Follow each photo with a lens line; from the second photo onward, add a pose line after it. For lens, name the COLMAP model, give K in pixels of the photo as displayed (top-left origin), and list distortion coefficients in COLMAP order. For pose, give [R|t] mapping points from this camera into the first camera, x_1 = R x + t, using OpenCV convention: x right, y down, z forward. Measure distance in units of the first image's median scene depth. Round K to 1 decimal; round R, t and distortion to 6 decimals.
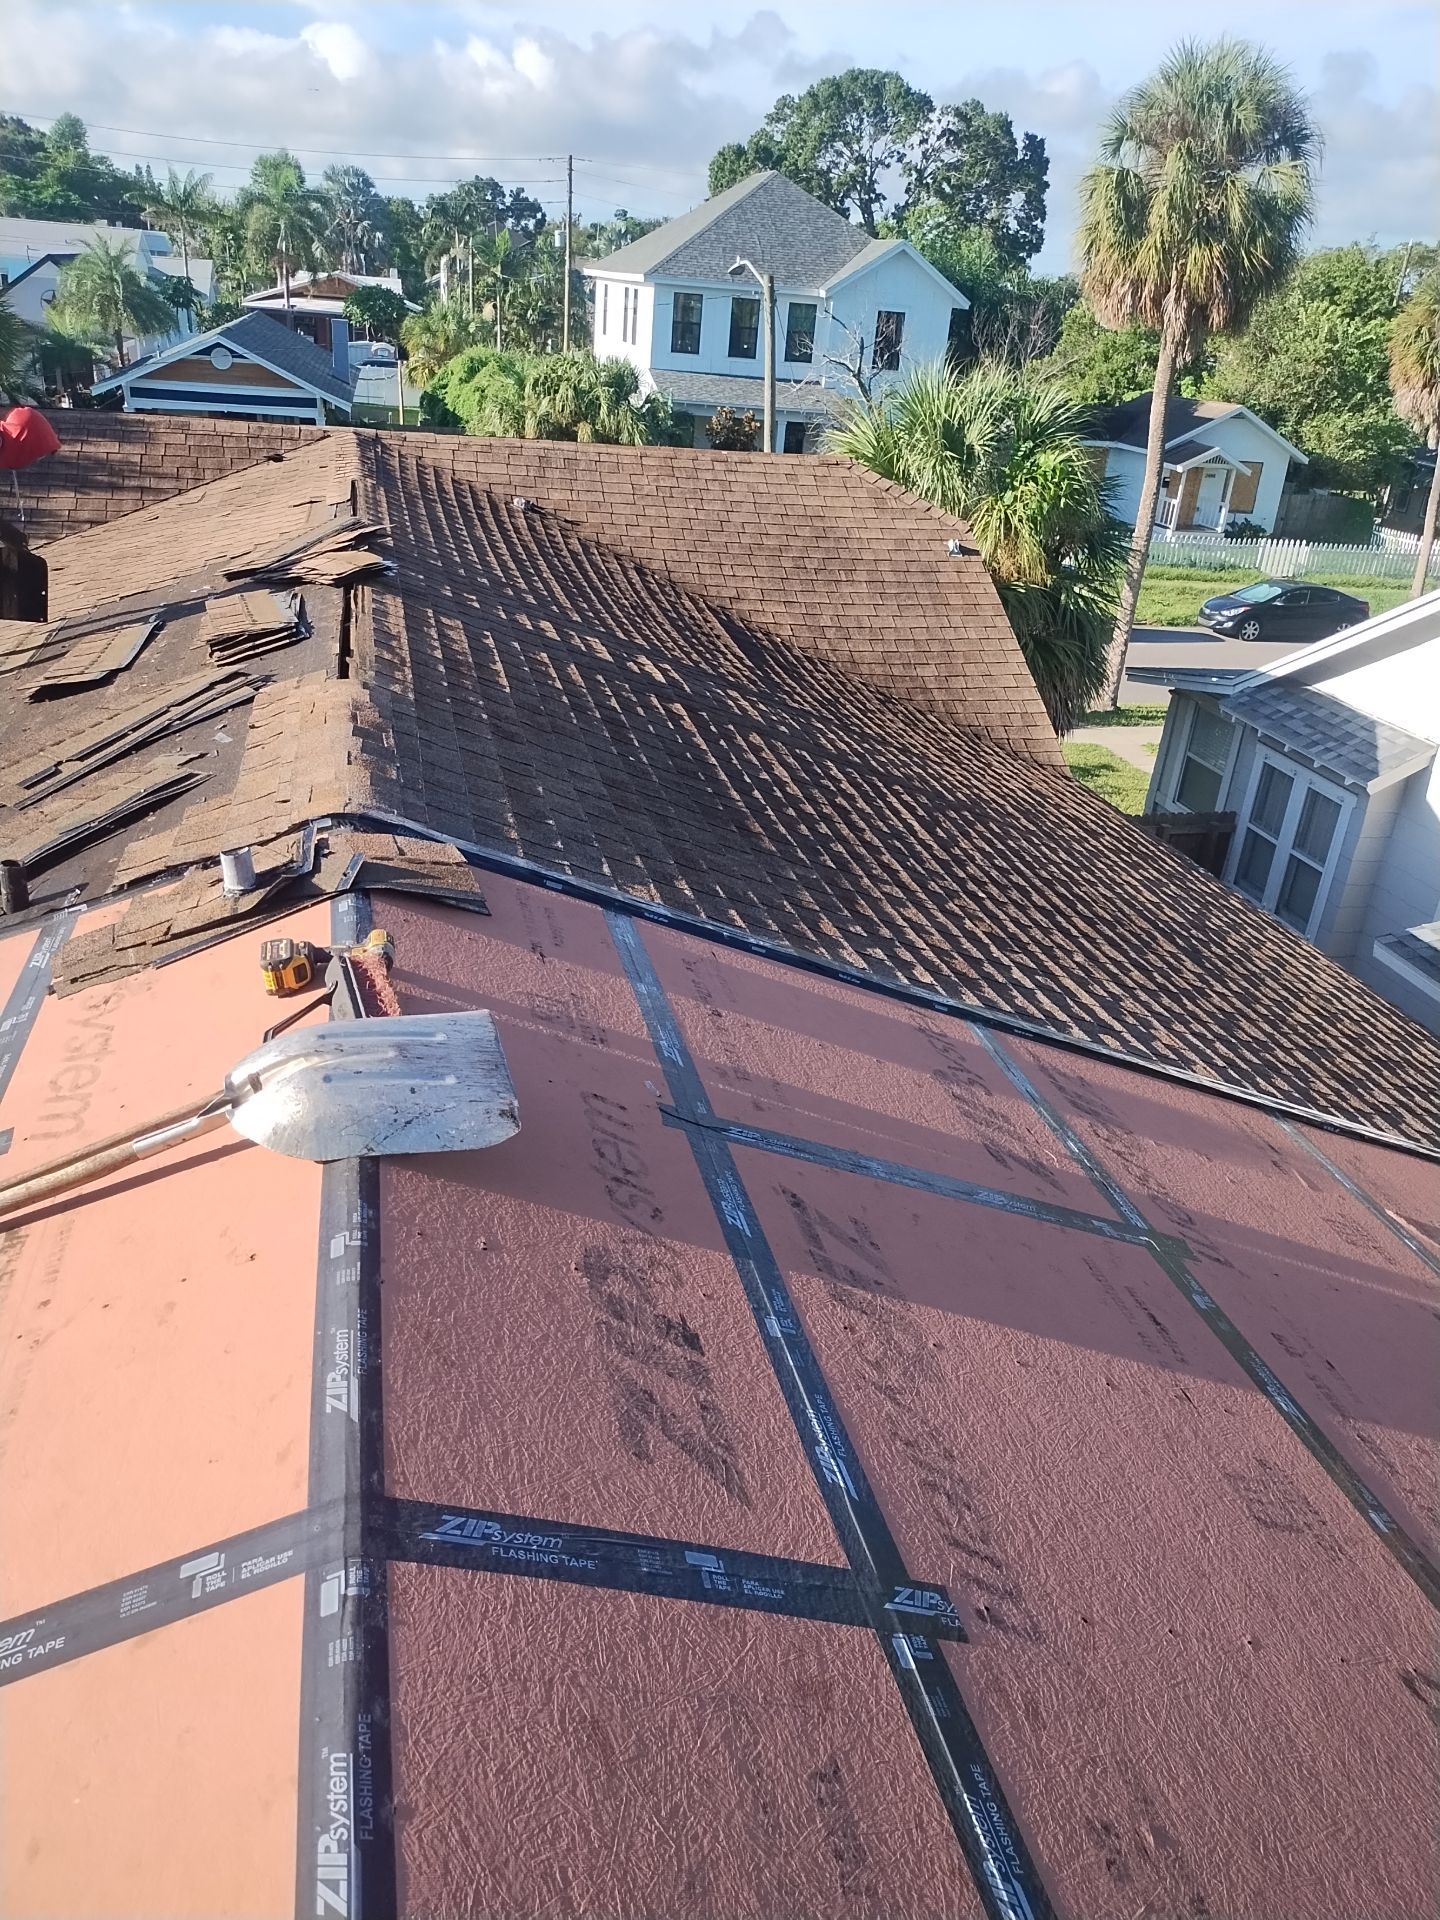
lens RADIAL K [[1421.9, 0, 722.1], [0, 1421.9, 964.6], [0, 0, 1]] dist [0.012843, -0.022077]
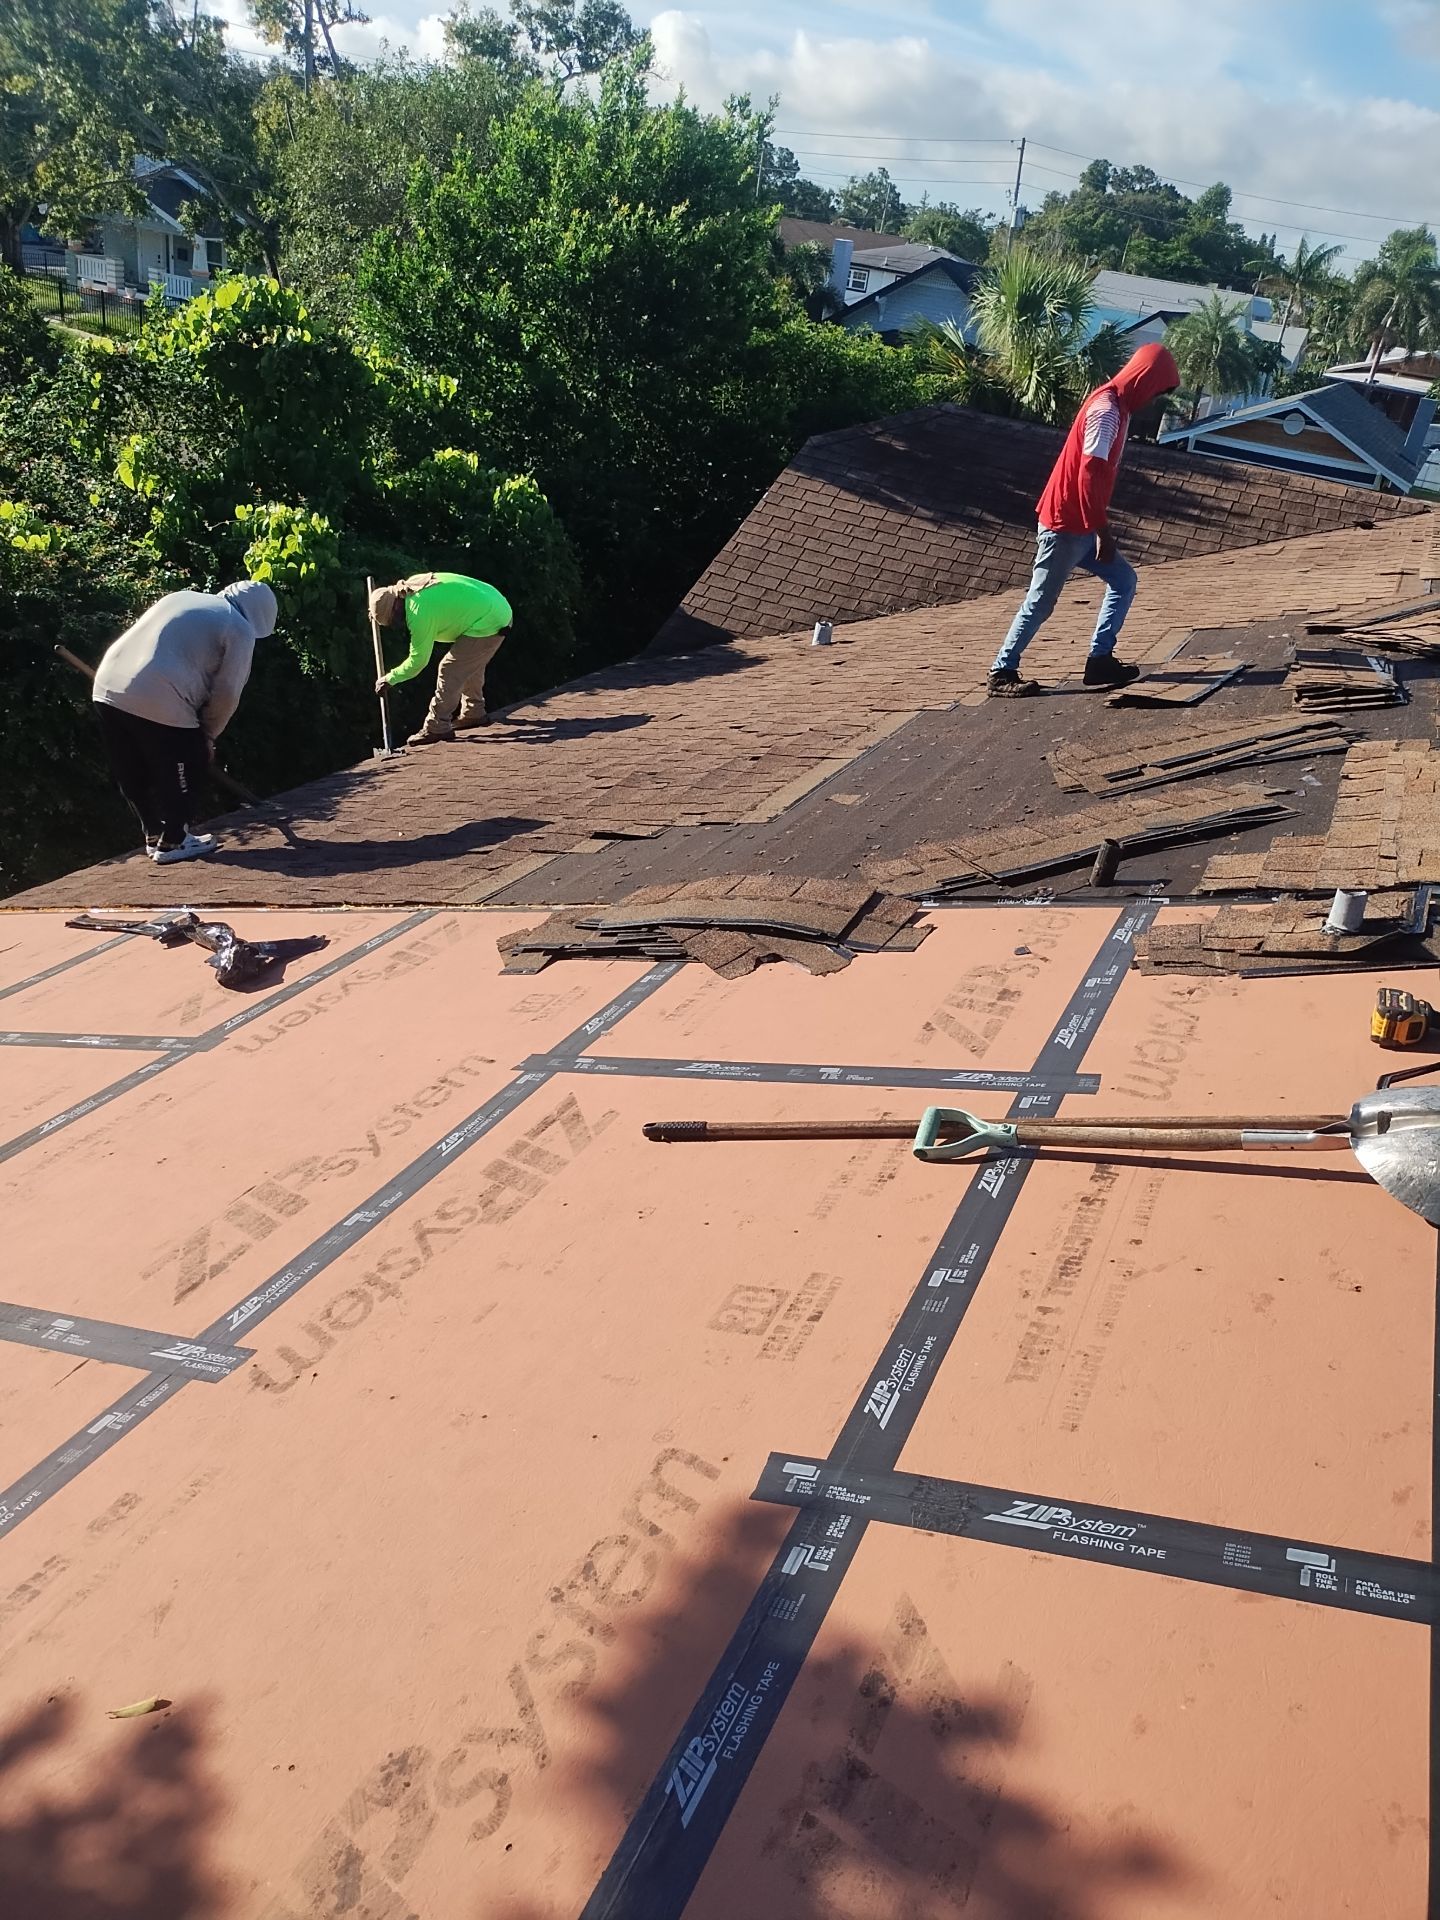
lens RADIAL K [[1421.9, 0, 722.1], [0, 1421.9, 964.6], [0, 0, 1]] dist [0.012843, -0.022077]
pose [[0.781816, 0.315395, -0.537857, -0.105987], [-0.335550, 0.939887, 0.063396, 0.040076], [0.525520, 0.130914, 0.840649, -0.039537]]
